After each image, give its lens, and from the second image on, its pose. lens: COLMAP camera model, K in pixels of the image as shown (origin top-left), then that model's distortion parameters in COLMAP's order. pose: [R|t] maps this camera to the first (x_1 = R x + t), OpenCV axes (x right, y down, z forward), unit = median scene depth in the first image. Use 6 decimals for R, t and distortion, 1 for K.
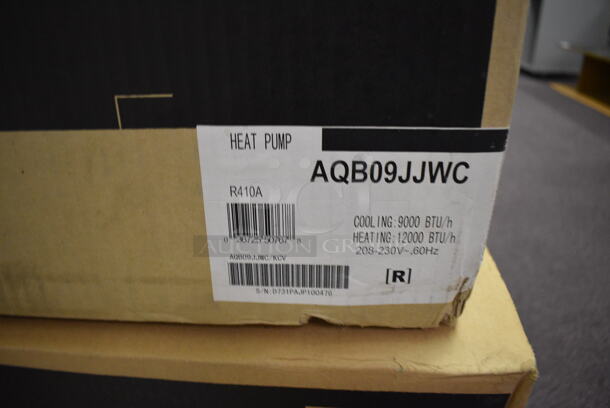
lens RADIAL K [[462.8, 0, 305.0], [0, 462.8, 204.0], [0, 0, 1]] dist [-0.045194, -0.002975]
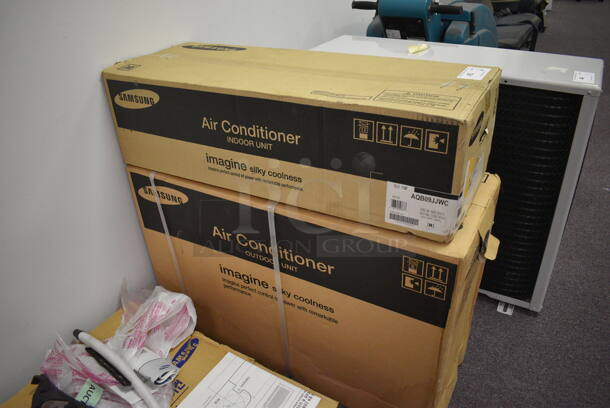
lens RADIAL K [[462.8, 0, 305.0], [0, 462.8, 204.0], [0, 0, 1]] dist [-0.045194, -0.002975]
pose [[0.892031, 0.199596, -0.405514, 0.836160], [-0.156524, 0.978110, 0.137116, -0.406268], [0.424005, -0.058840, 0.903746, -3.107735]]
